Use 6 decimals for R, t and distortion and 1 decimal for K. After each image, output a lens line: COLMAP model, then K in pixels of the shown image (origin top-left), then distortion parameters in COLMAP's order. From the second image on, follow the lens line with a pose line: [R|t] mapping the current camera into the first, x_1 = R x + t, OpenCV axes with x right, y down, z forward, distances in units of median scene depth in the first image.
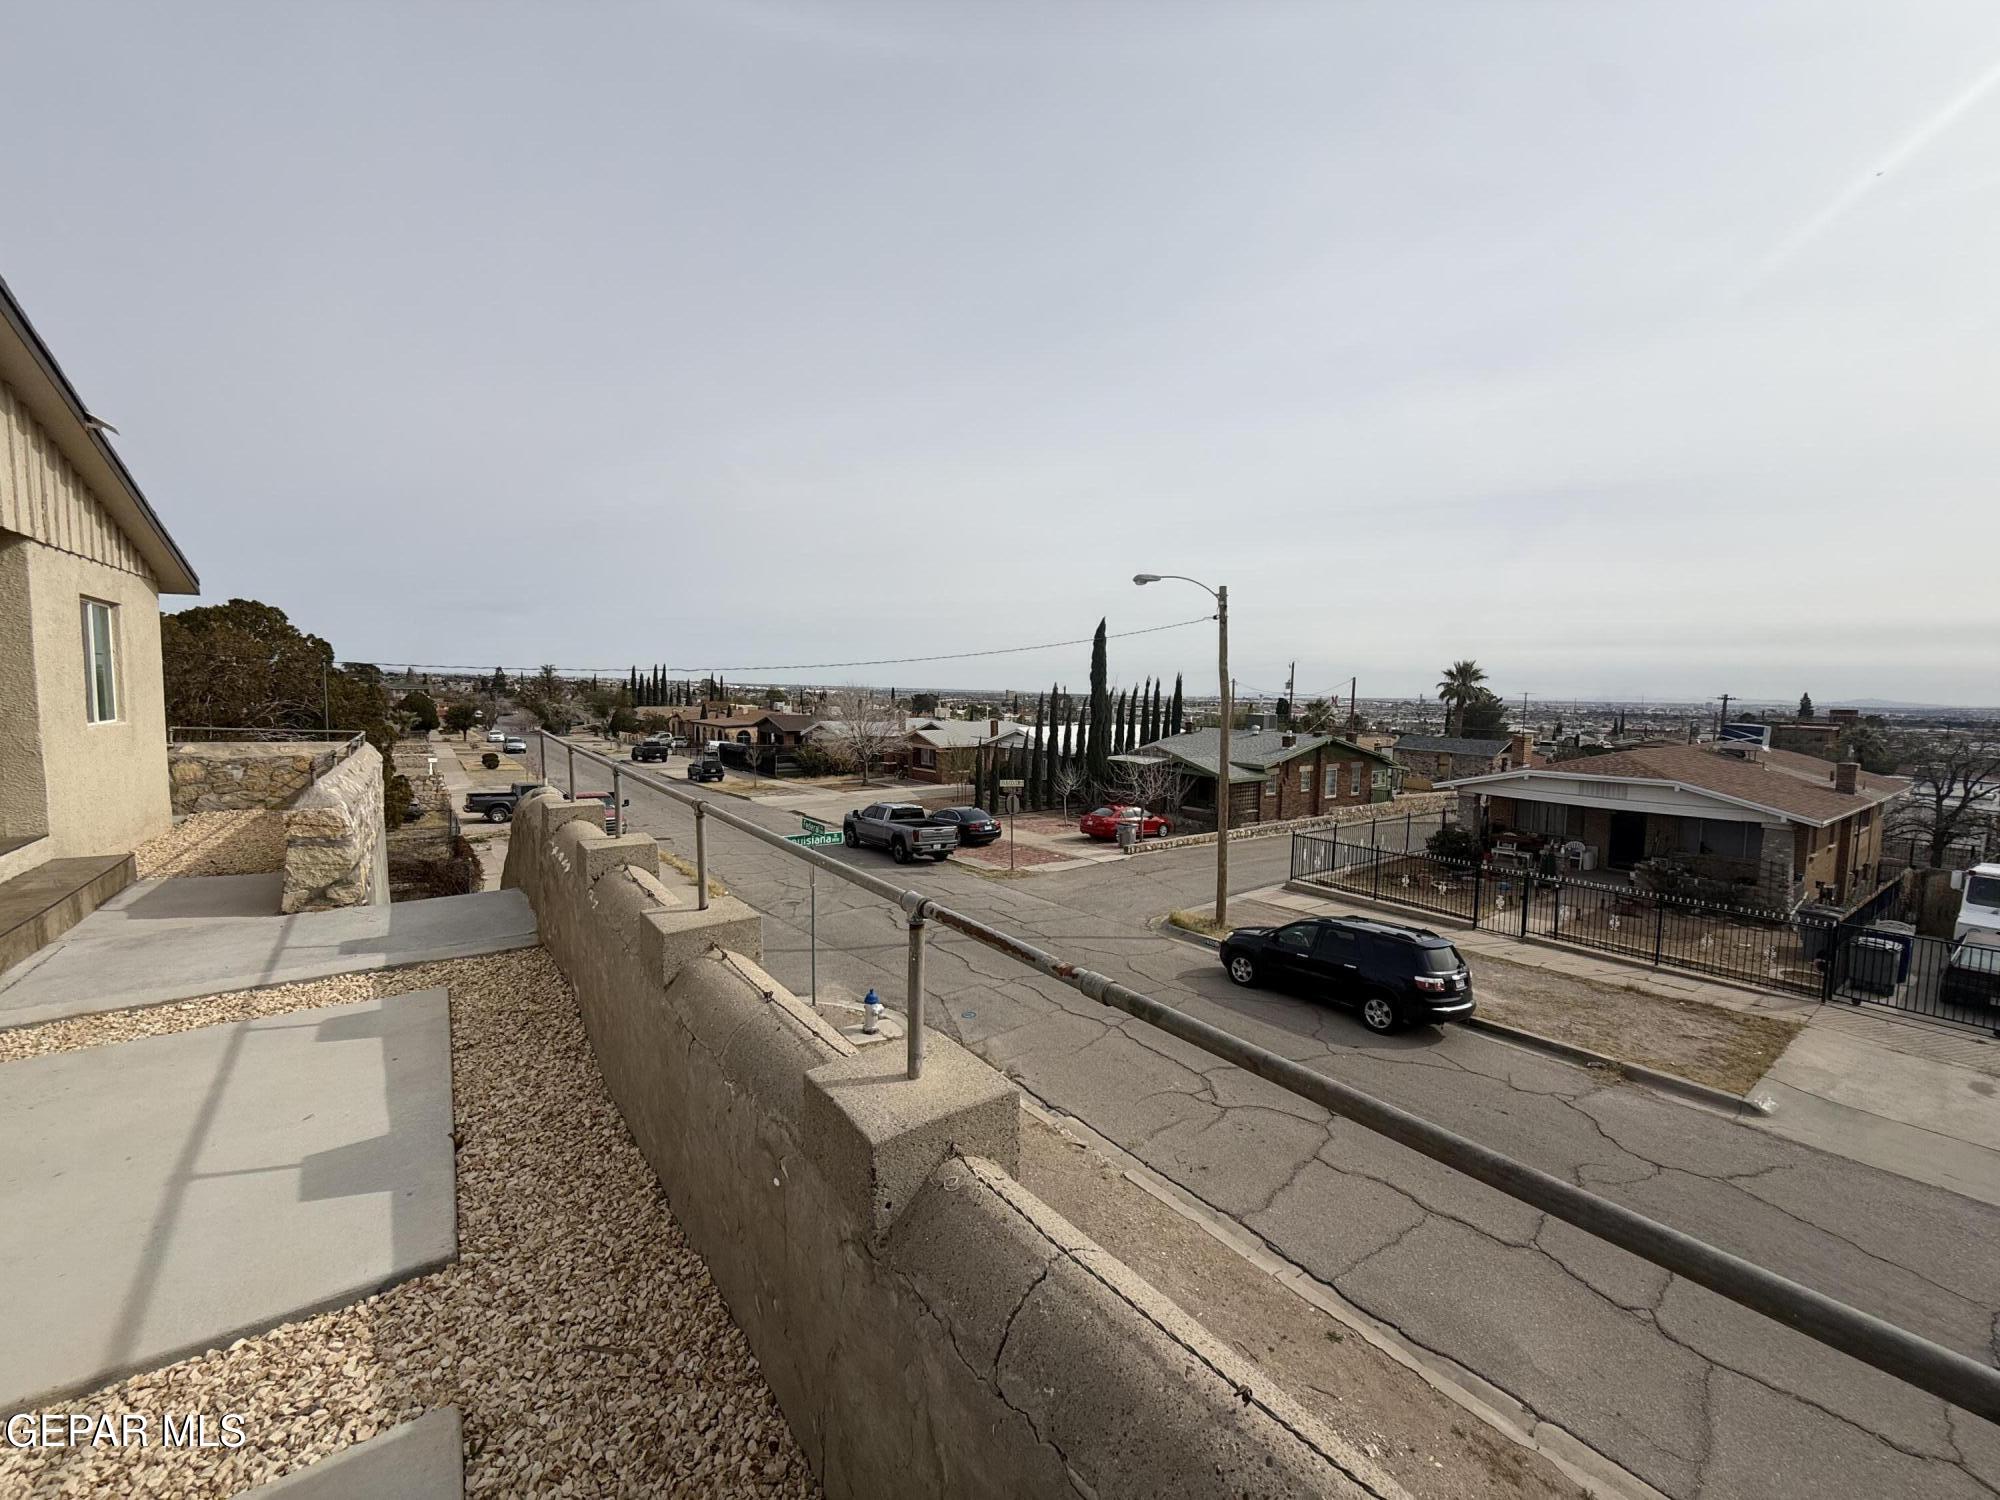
lens RADIAL K [[793.9, 0, 1003.7], [0, 793.9, 752.3], [0, 0, 1]] dist [0.000889, -0.000151]
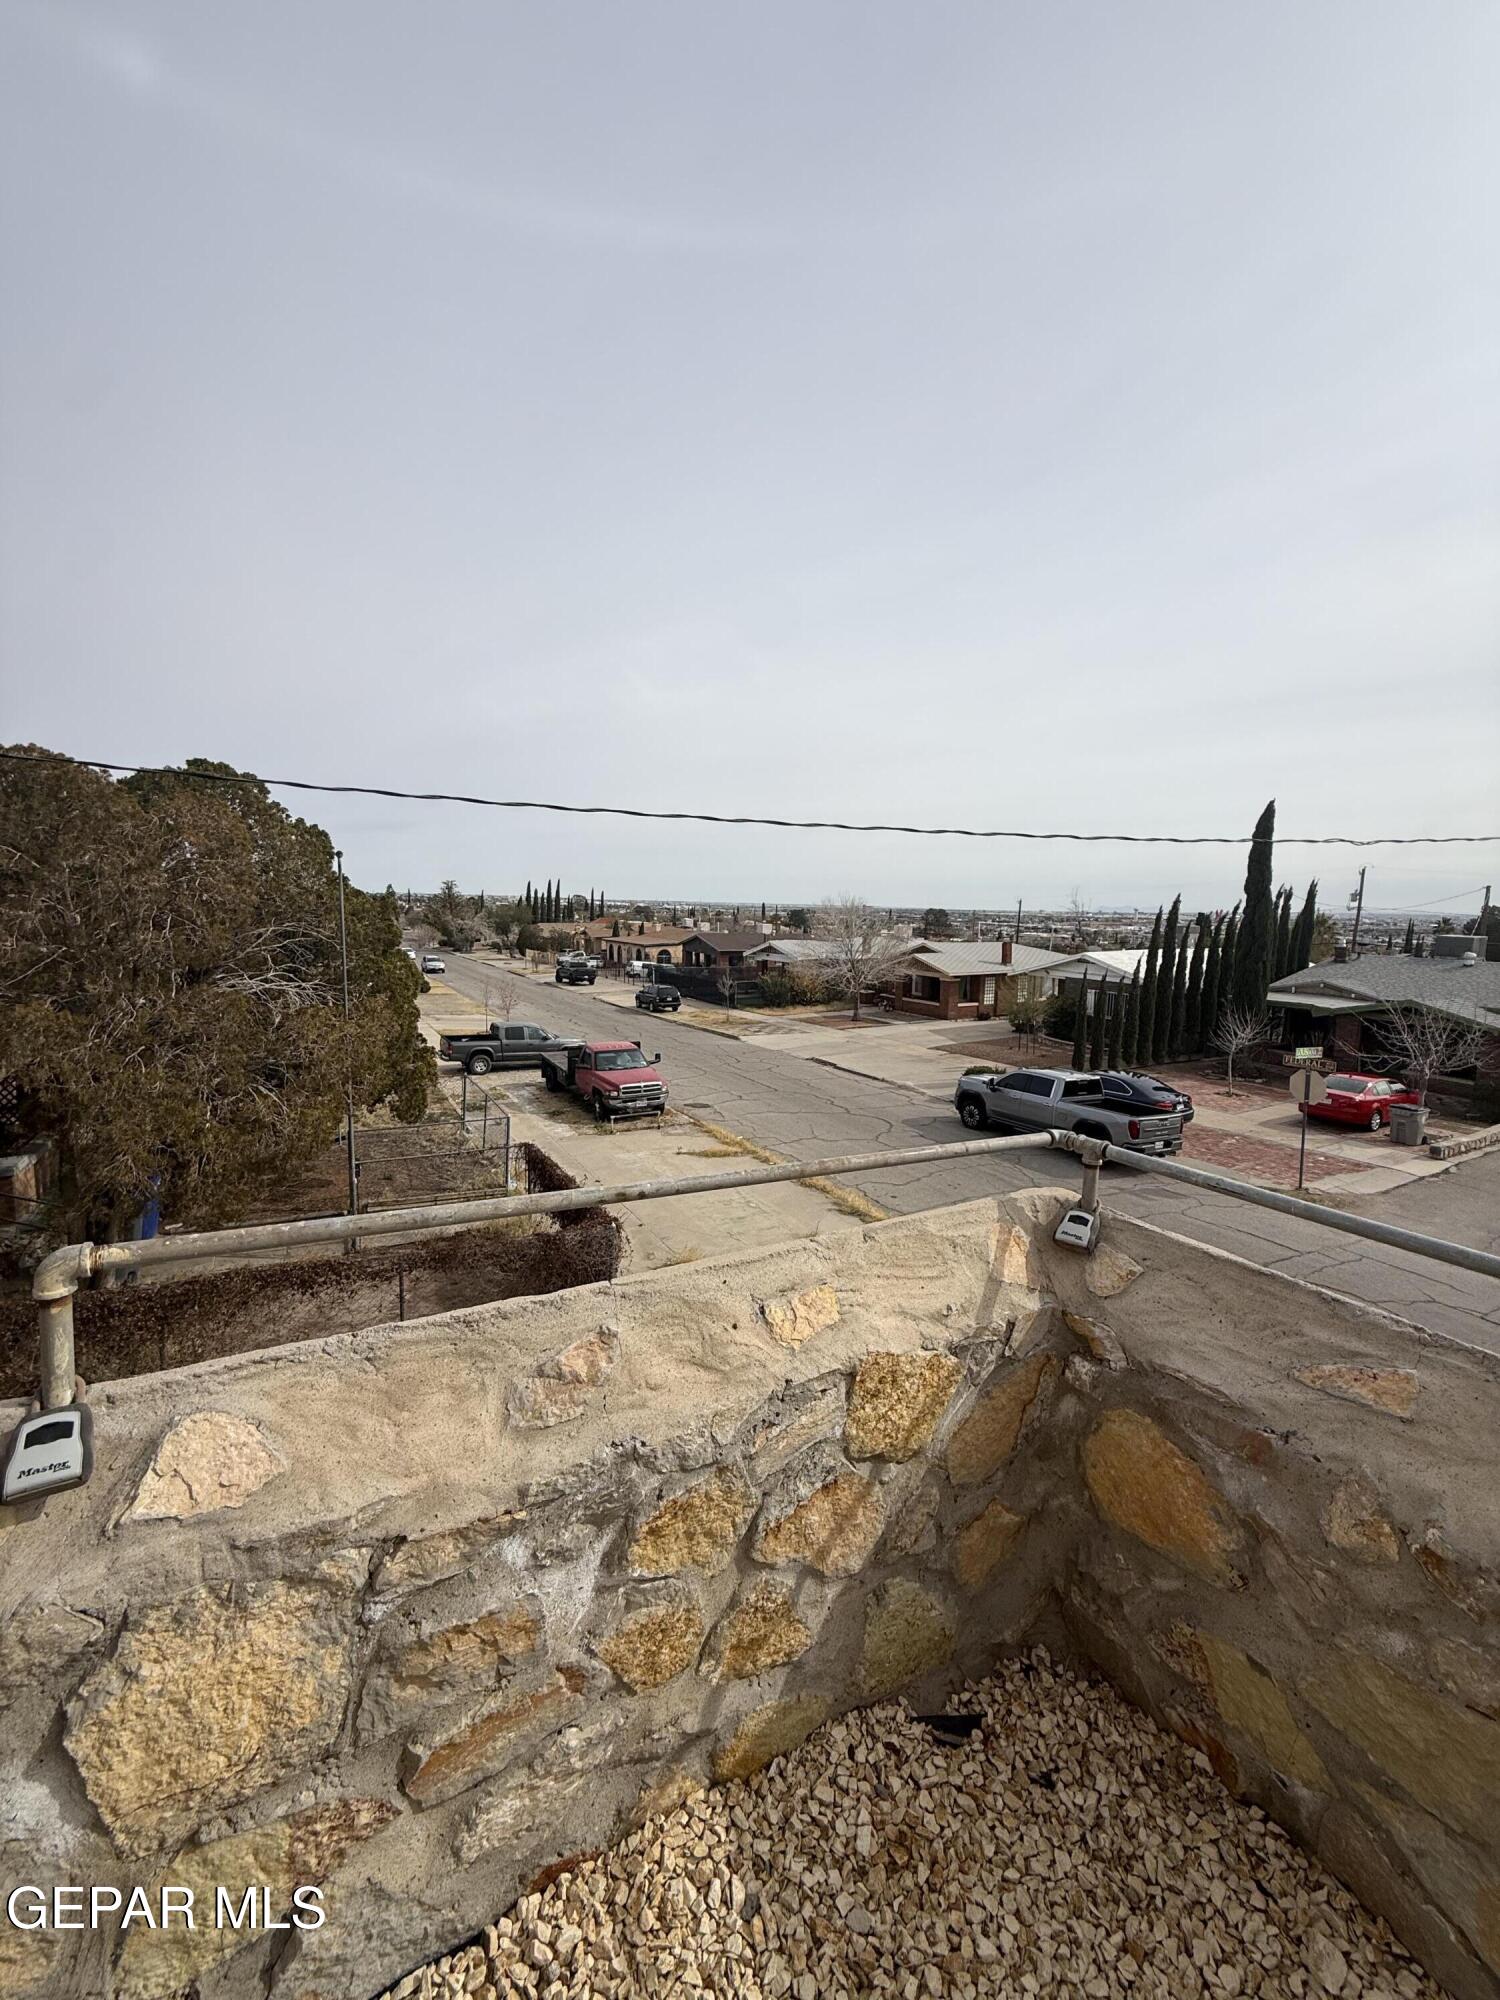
lens RADIAL K [[793.9, 0, 750.0], [0, 793.9, 1000.0], [0, 0, 1]] dist [0.000889, -0.000151]
pose [[0.990968, 0.012396, -0.133521, -0.351546], [-0.006993, 0.999141, 0.040854, -0.025602], [0.133913, -0.039552, 0.990204, 0.338872]]
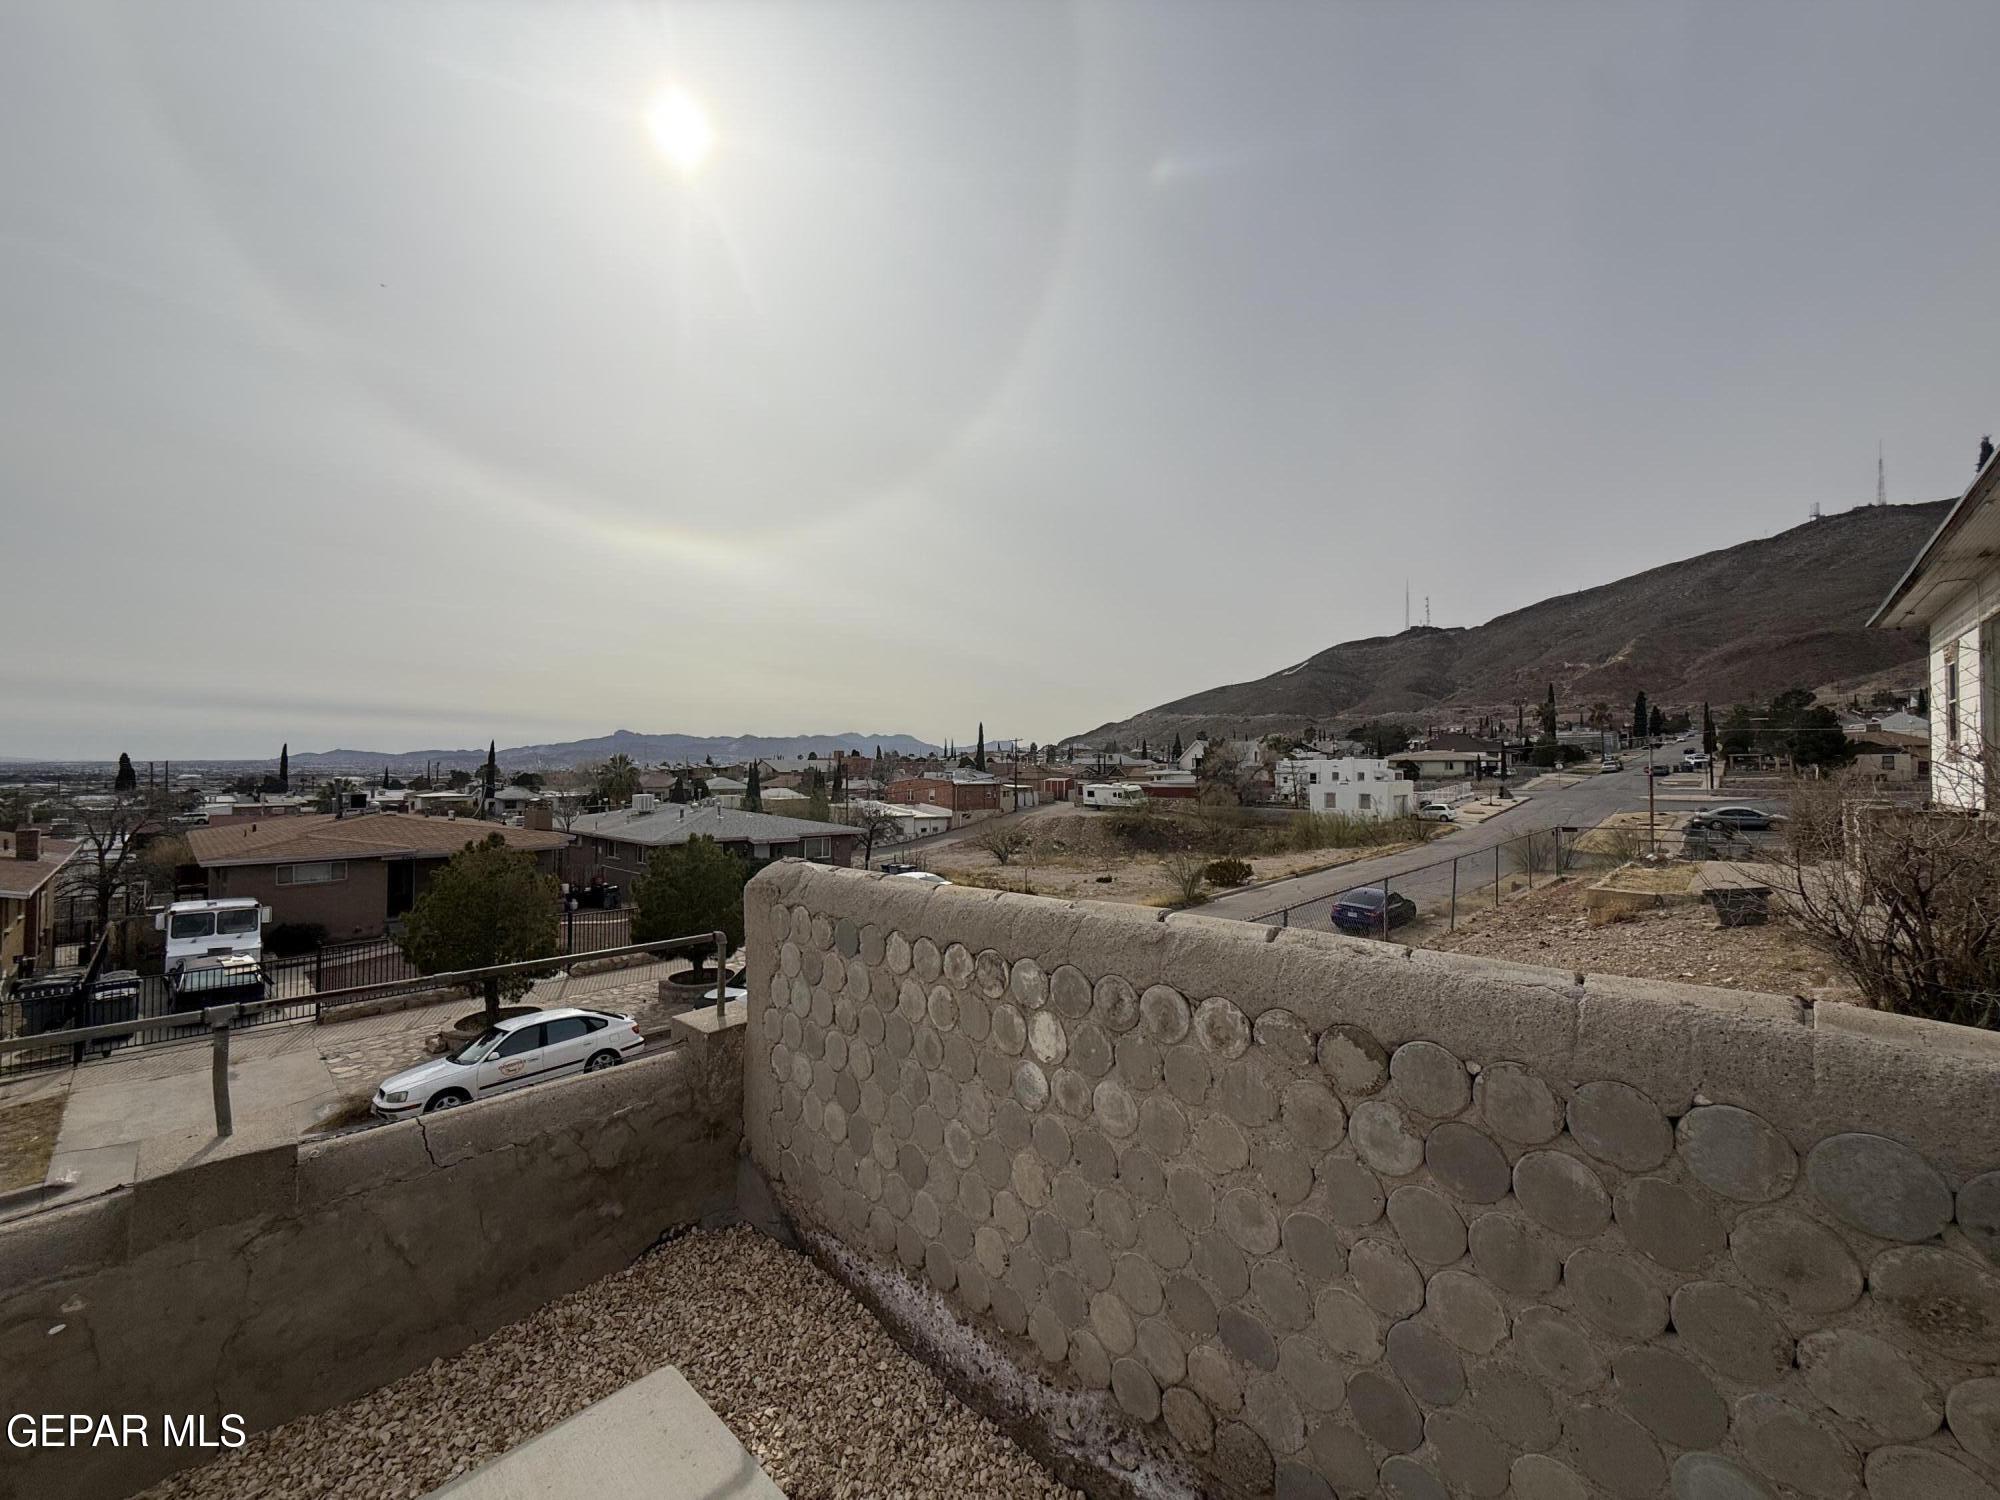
lens RADIAL K [[793.9, 0, 1003.7], [0, 793.9, 752.3], [0, 0, 1]] dist [0.000889, -0.000151]
pose [[-0.179794, -0.000858, 0.983704, -0.109740], [0.066539, 0.997699, 0.013032, -0.012963], [-0.981451, 0.067798, -0.179323, -0.009971]]
